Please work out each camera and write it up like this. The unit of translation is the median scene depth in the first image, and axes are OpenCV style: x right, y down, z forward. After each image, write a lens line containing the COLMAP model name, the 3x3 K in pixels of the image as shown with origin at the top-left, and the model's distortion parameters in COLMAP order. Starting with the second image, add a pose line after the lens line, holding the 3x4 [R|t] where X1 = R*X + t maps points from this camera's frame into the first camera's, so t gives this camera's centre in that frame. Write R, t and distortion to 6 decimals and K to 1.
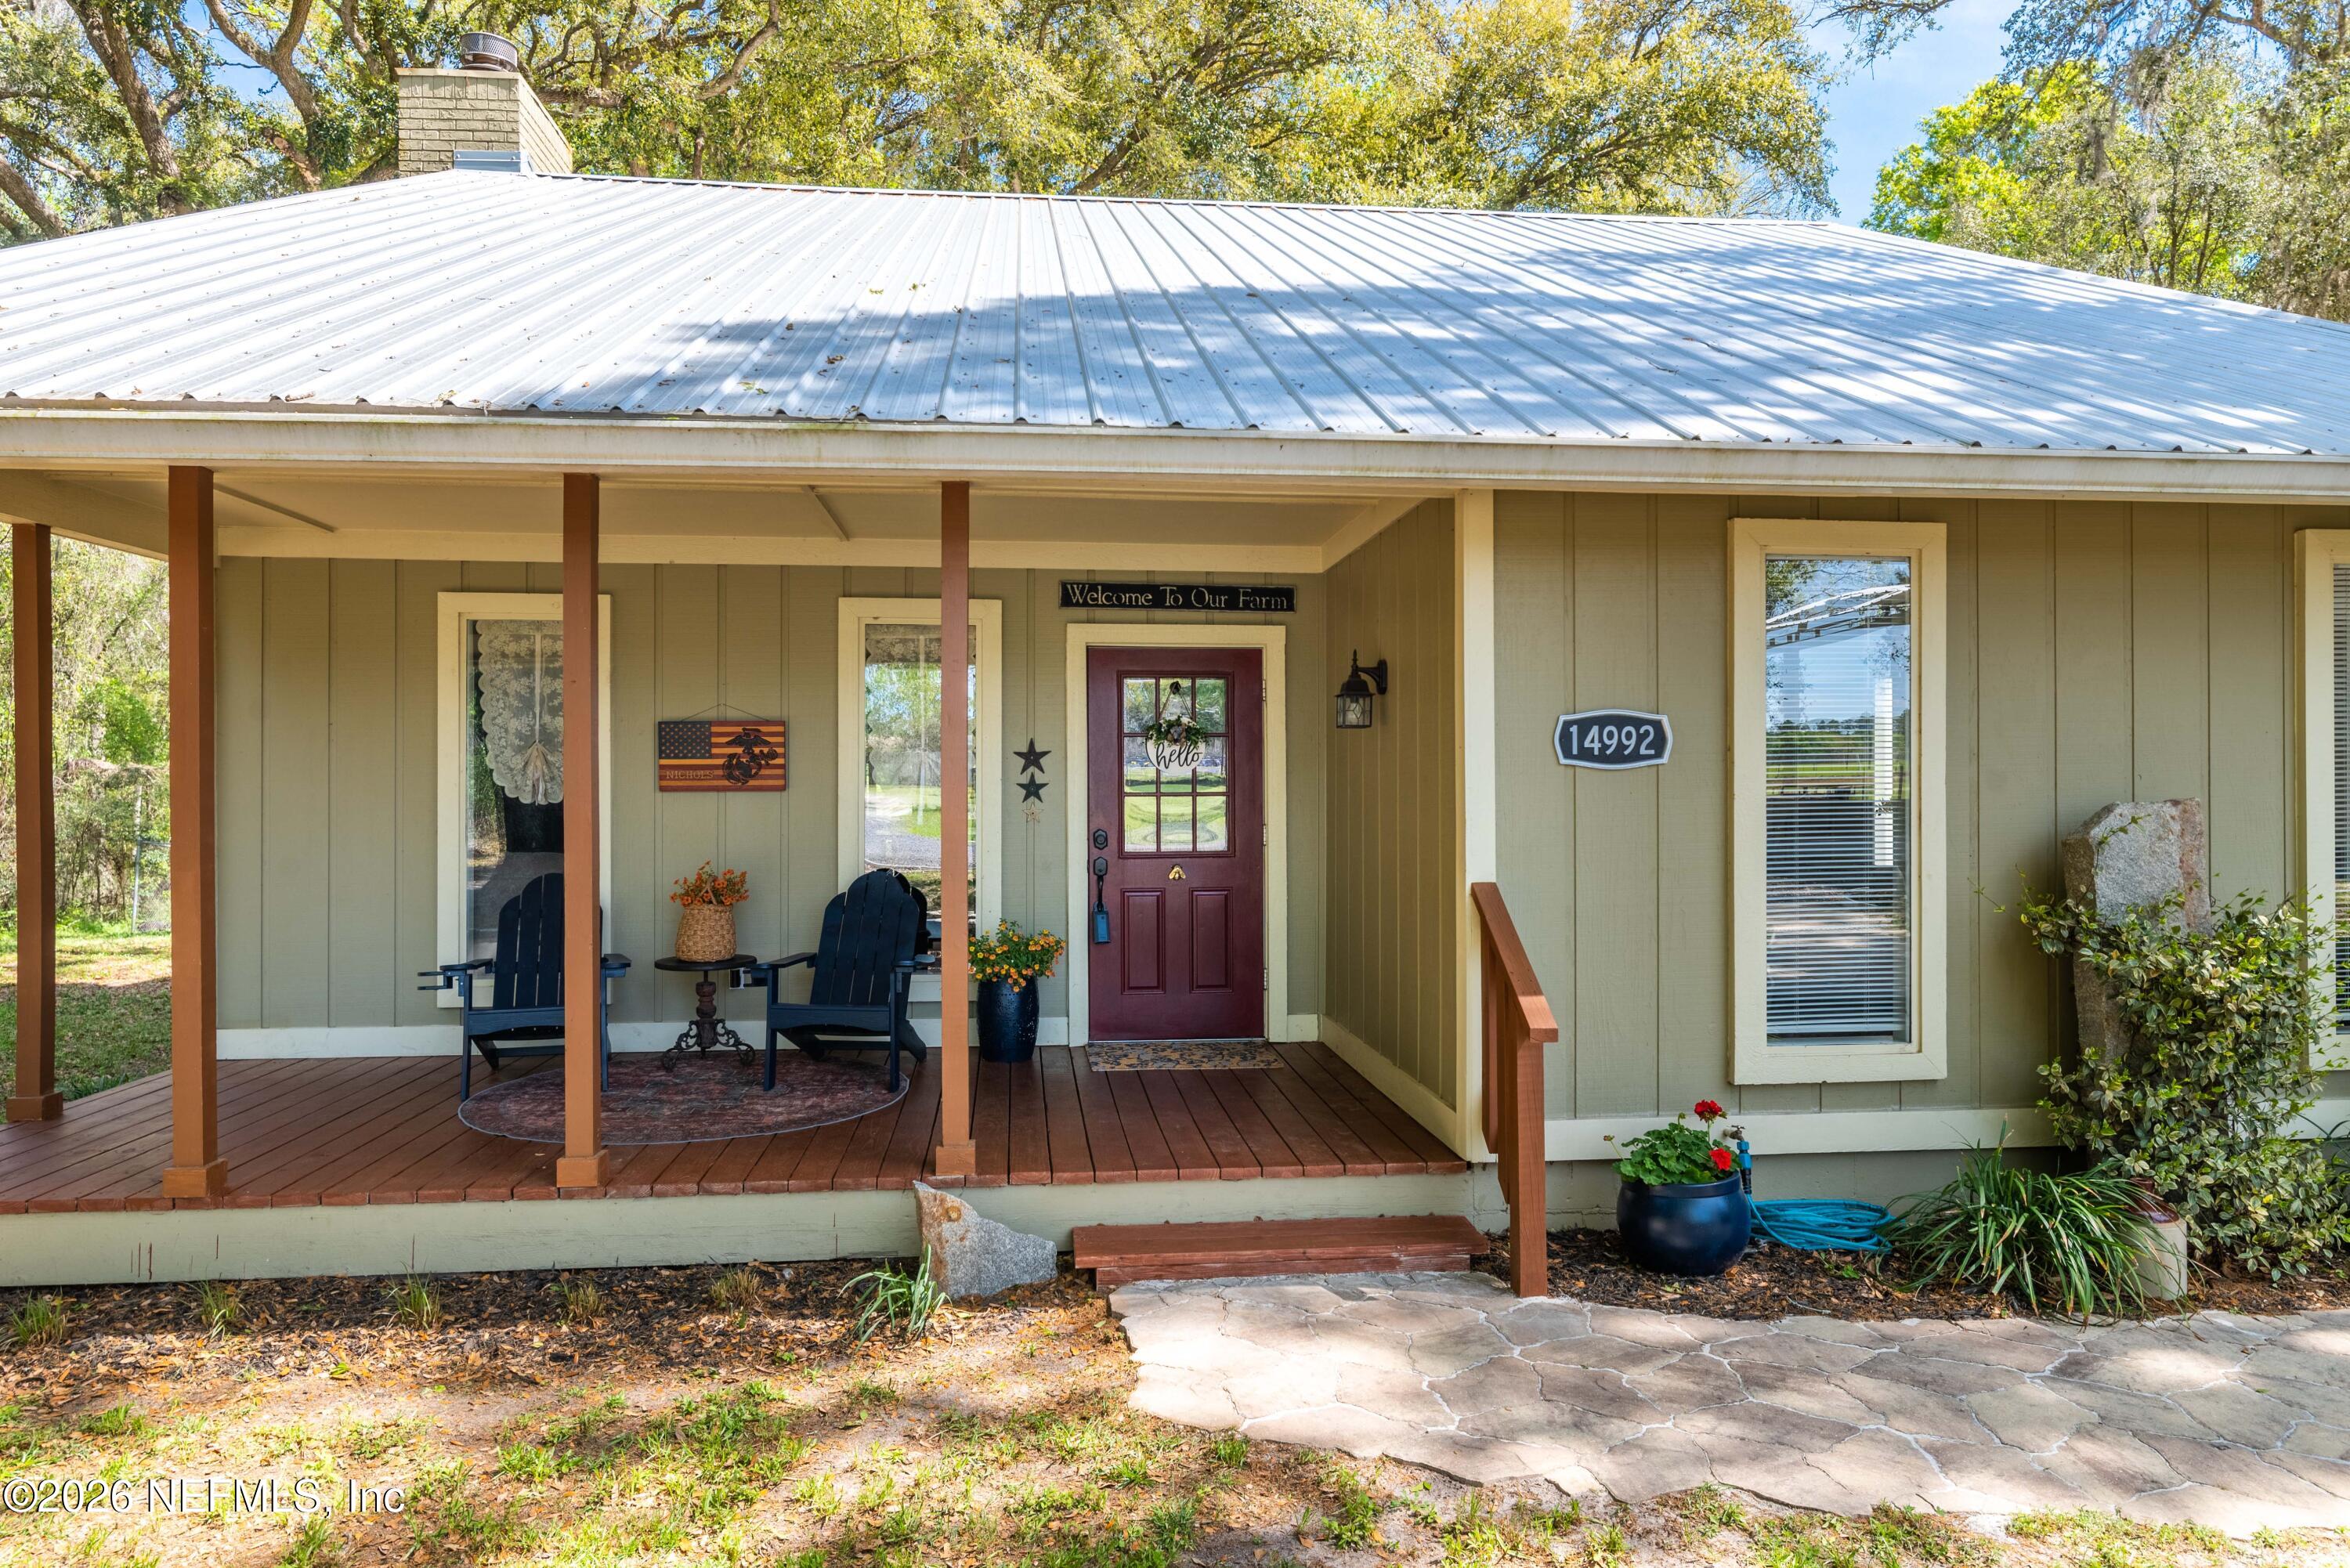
lens RADIAL K [[1430.8, 0, 1175.0], [0, 1430.8, 784.0], [0, 0, 1]] dist [0.006065, 0.001446]
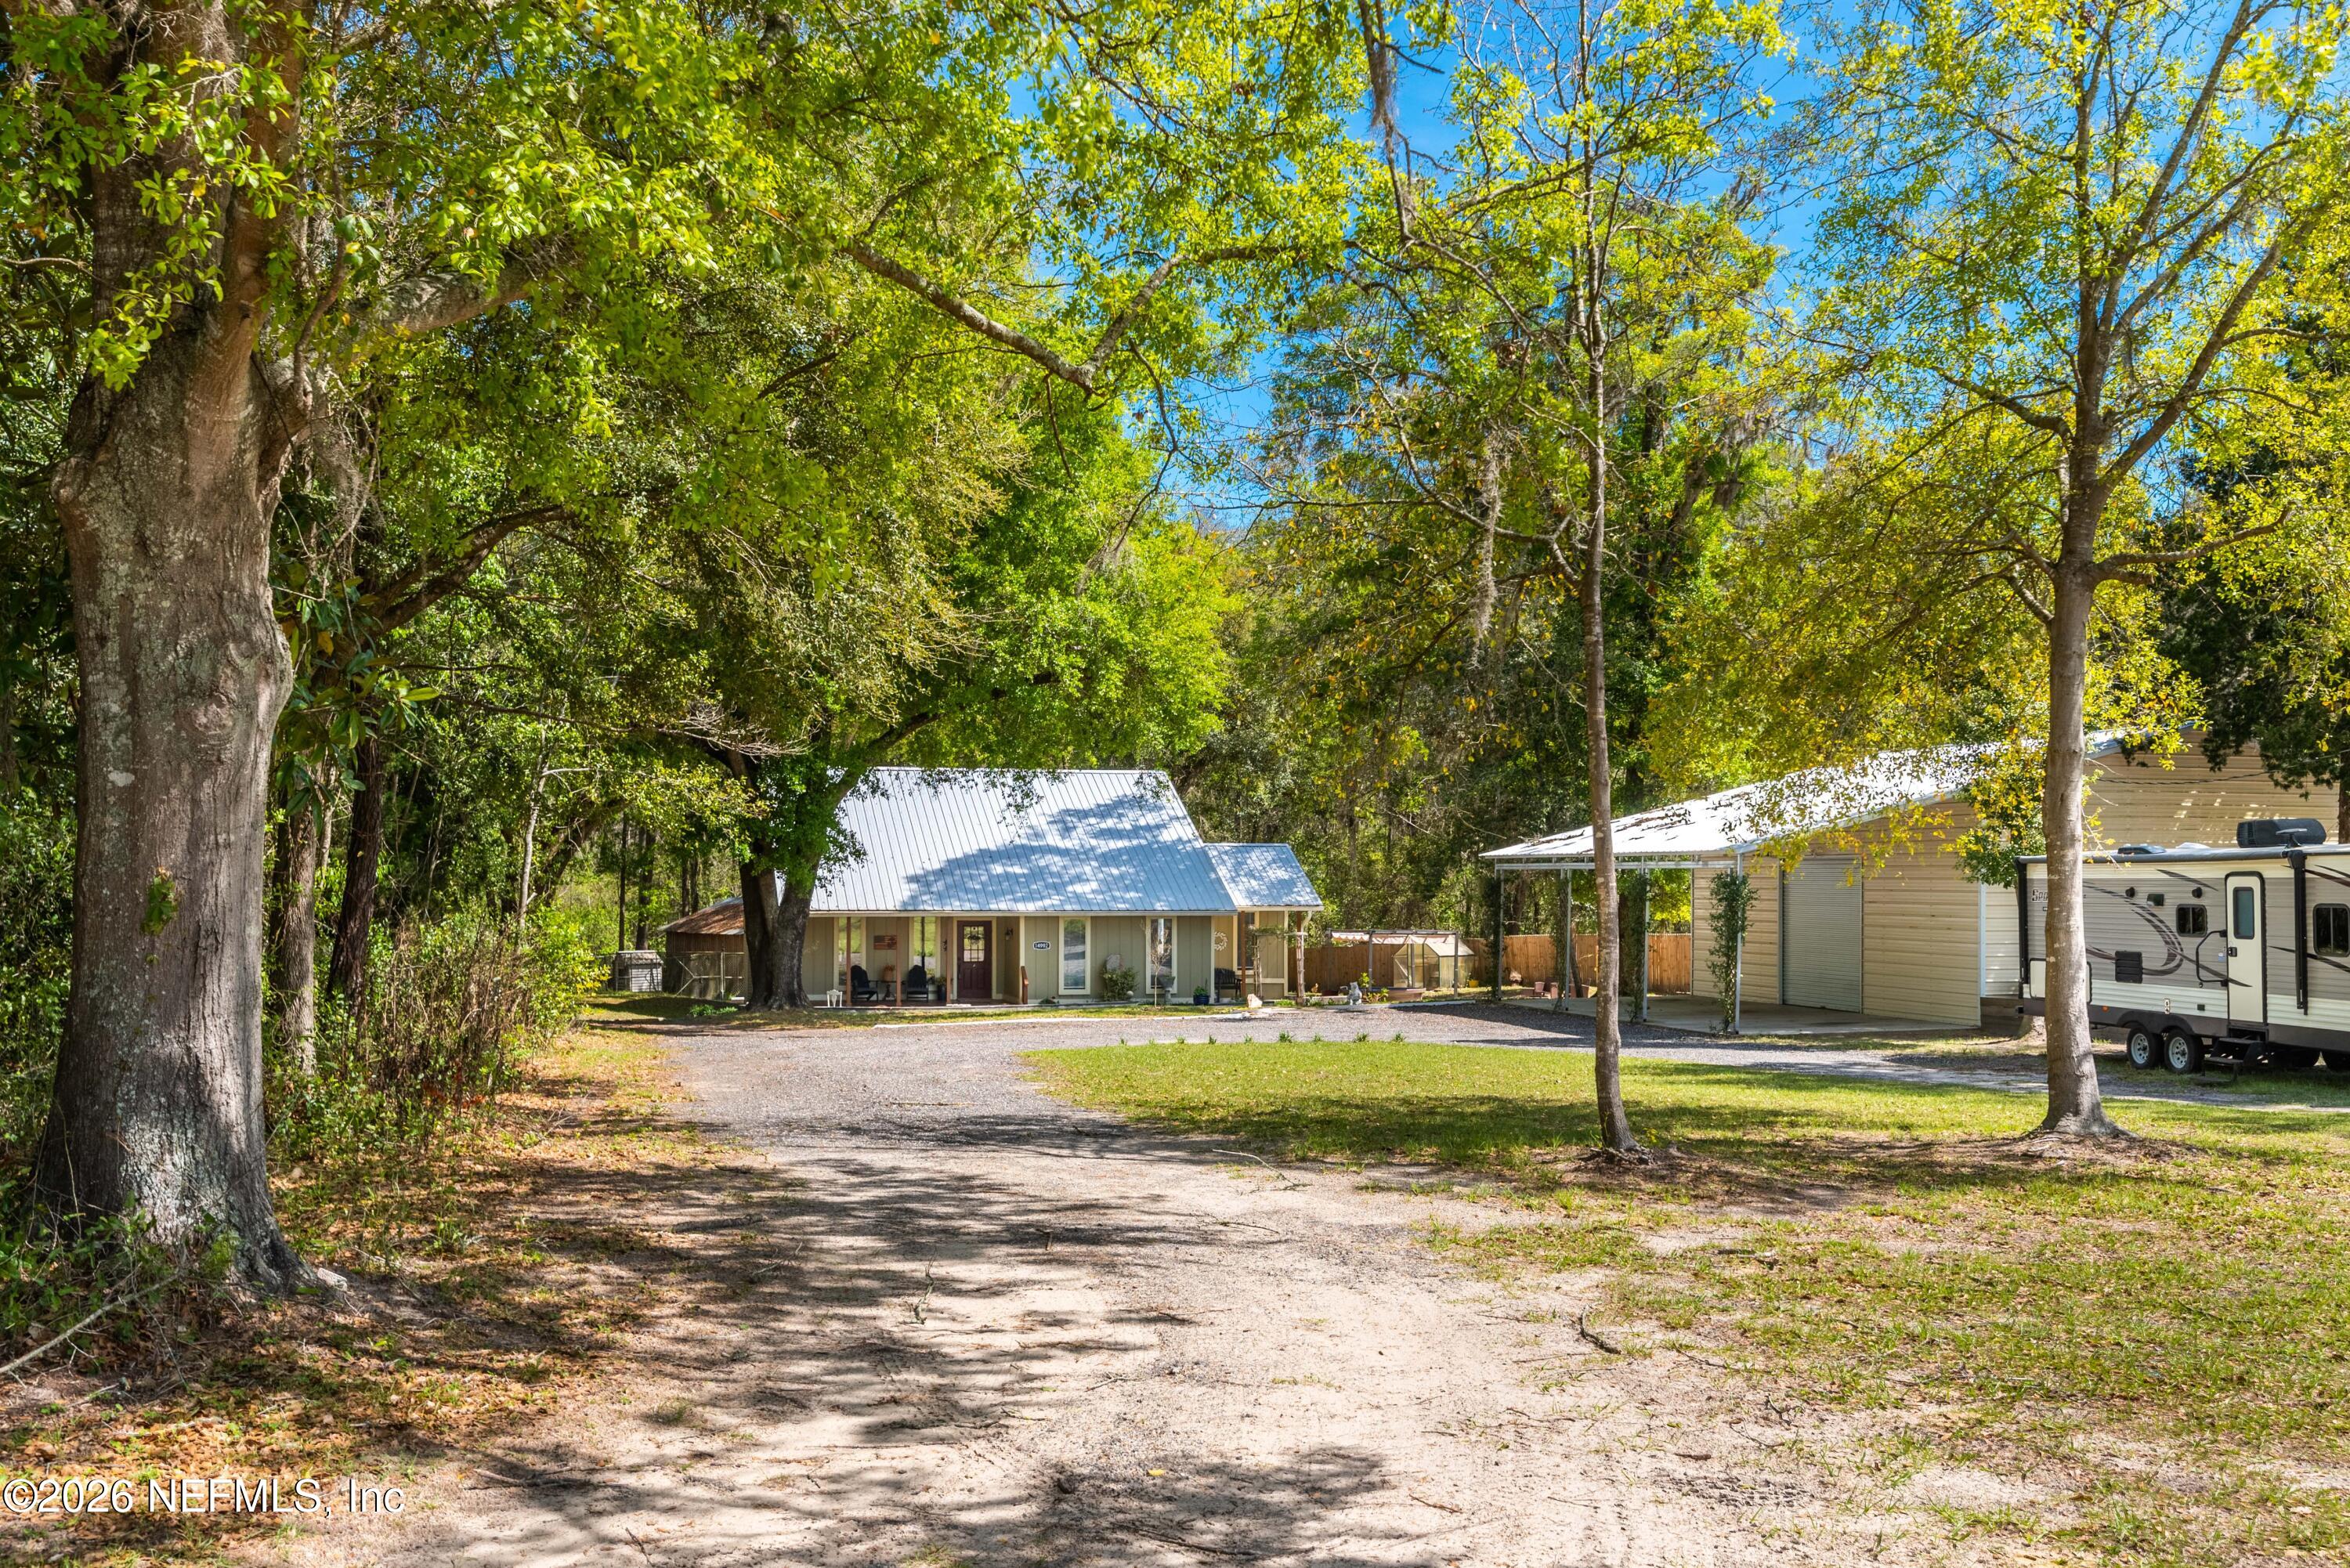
lens RADIAL K [[2001.6, 0, 1175.0], [0, 2001.6, 784.0], [0, 0, 1]] dist [-0.000444, -0.003579]
pose [[0.993182, 0.011568, 0.115995, -0.126466], [-0.006296, 0.998935, -0.045717, -0.267761], [-0.116400, 0.044675, 0.992197, -6.362072]]
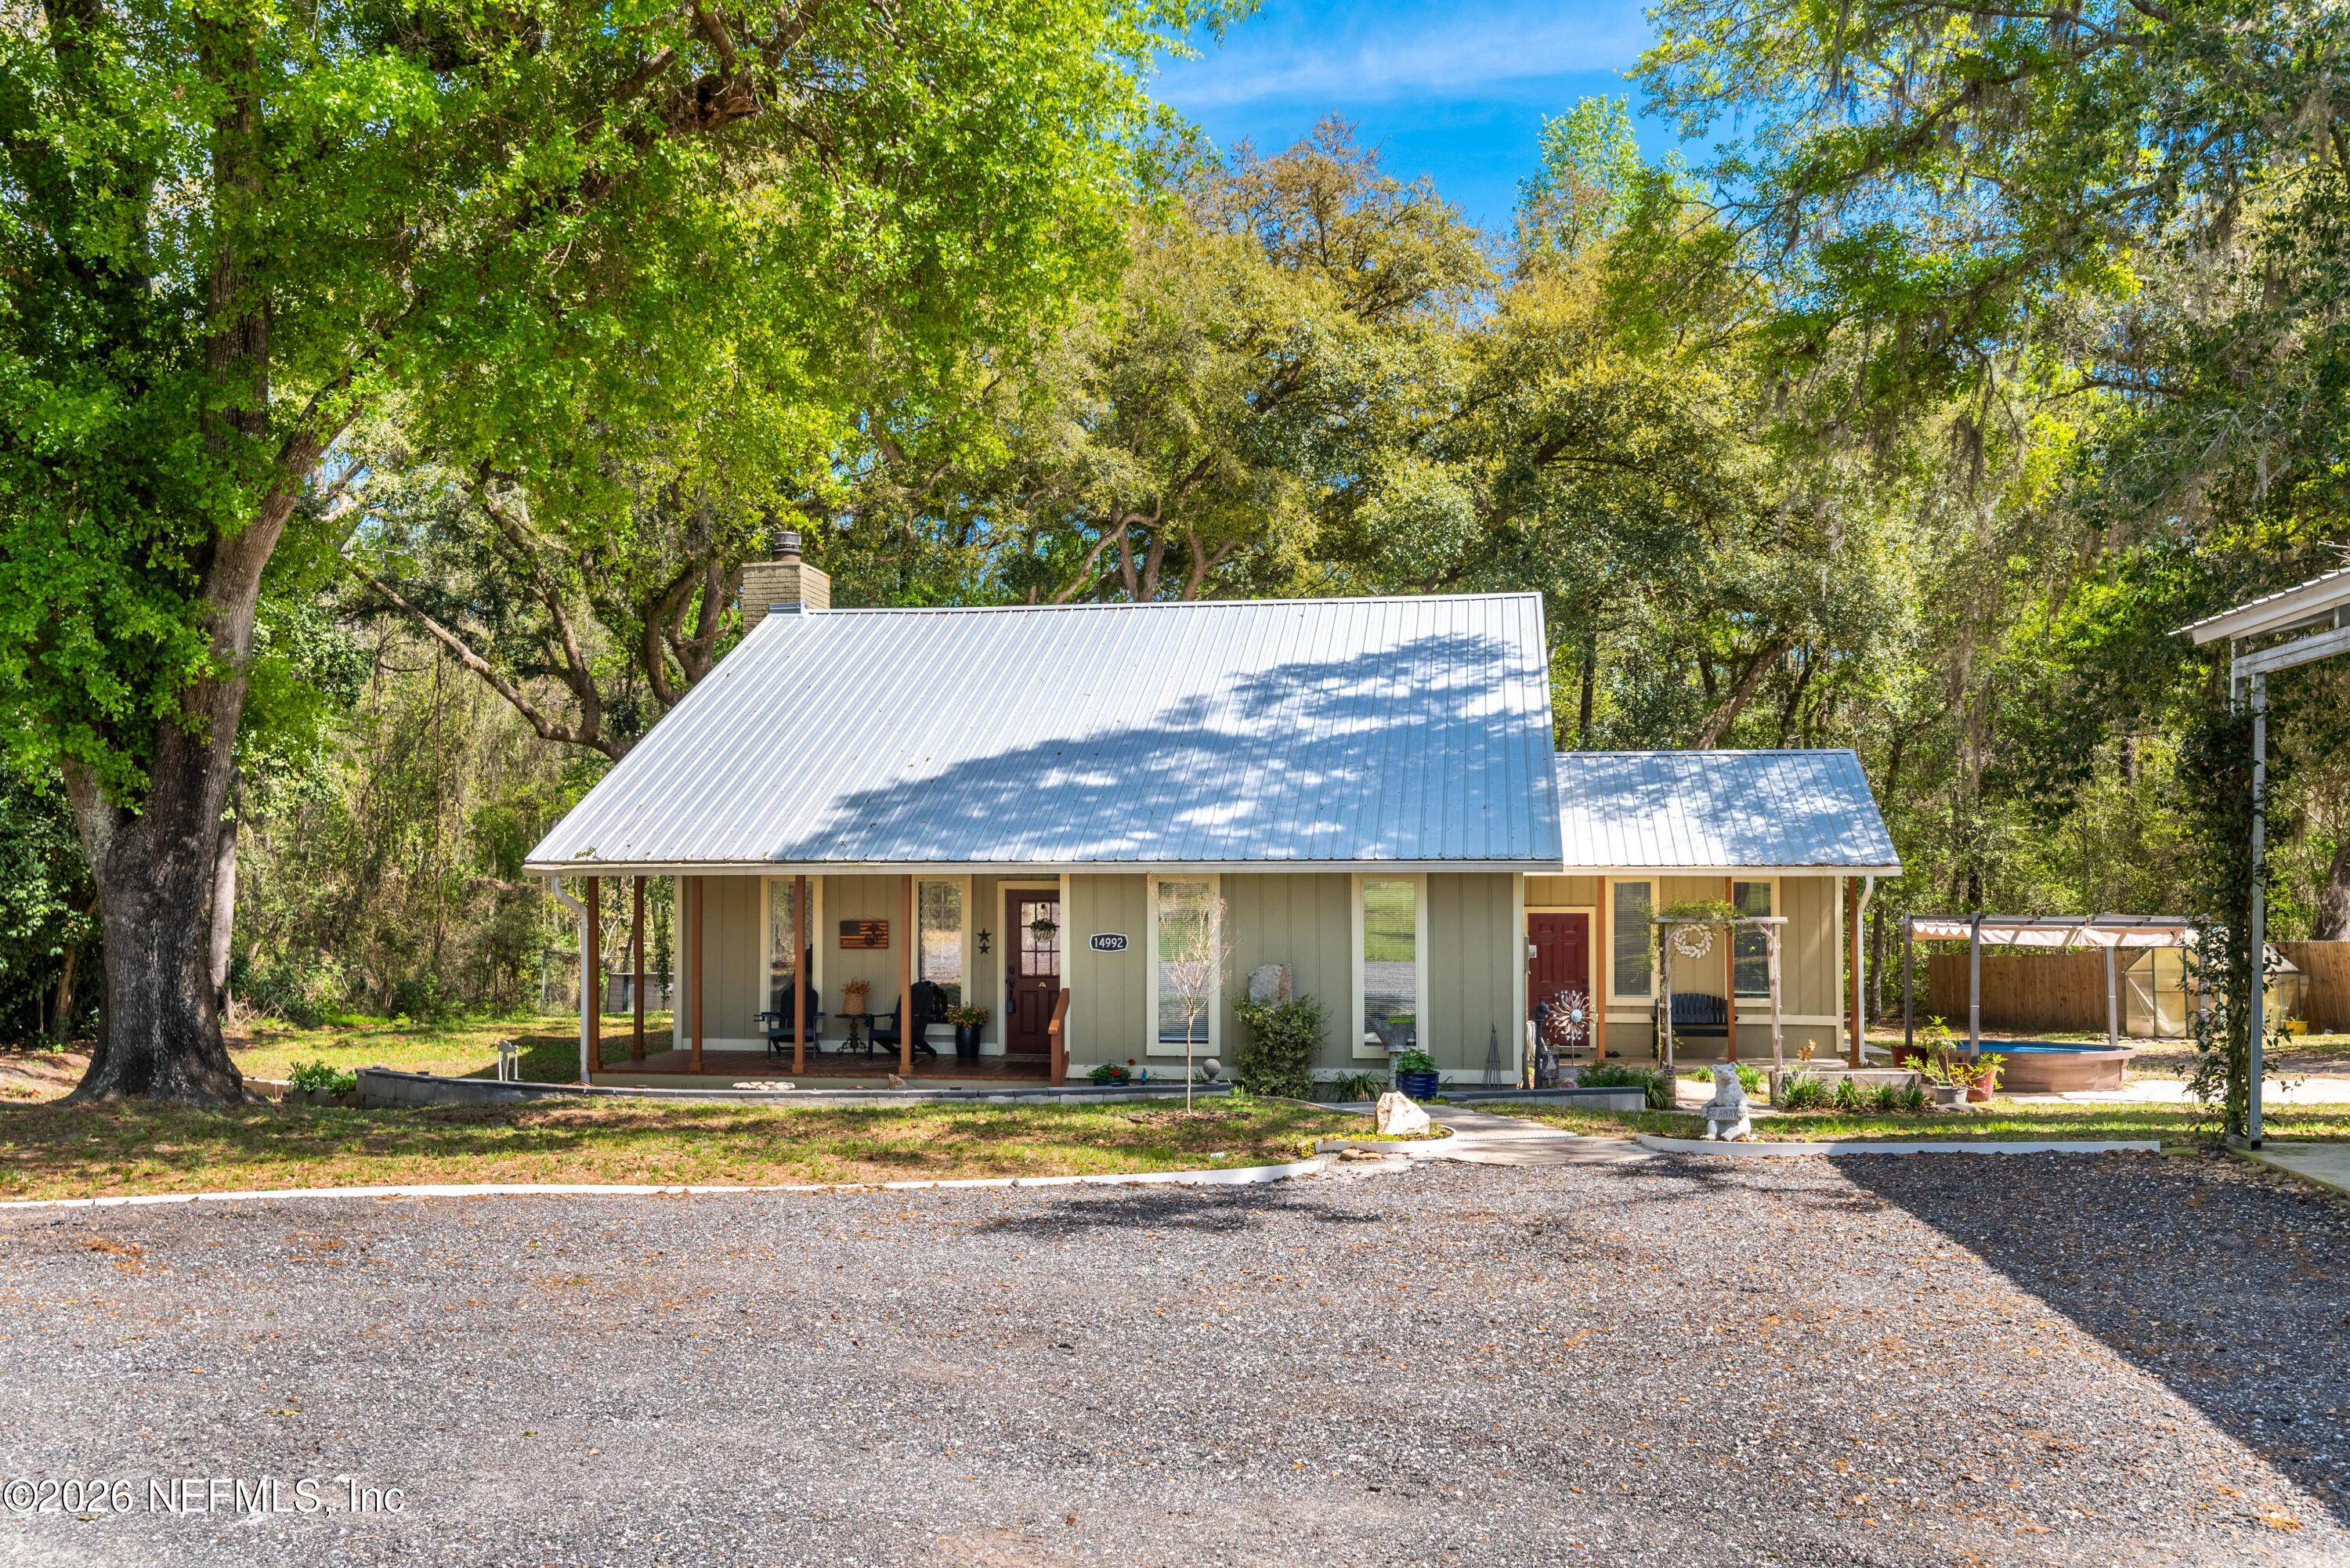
lens RADIAL K [[2001.6, 0, 1175.0], [0, 2001.6, 784.0], [0, 0, 1]] dist [-0.000444, -0.003579]
pose [[0.966277, -0.010550, -0.257288, 1.122455], [-0.000299, 0.999114, -0.042088, -0.137575], [0.257504, 0.040746, 0.965418, -2.268112]]
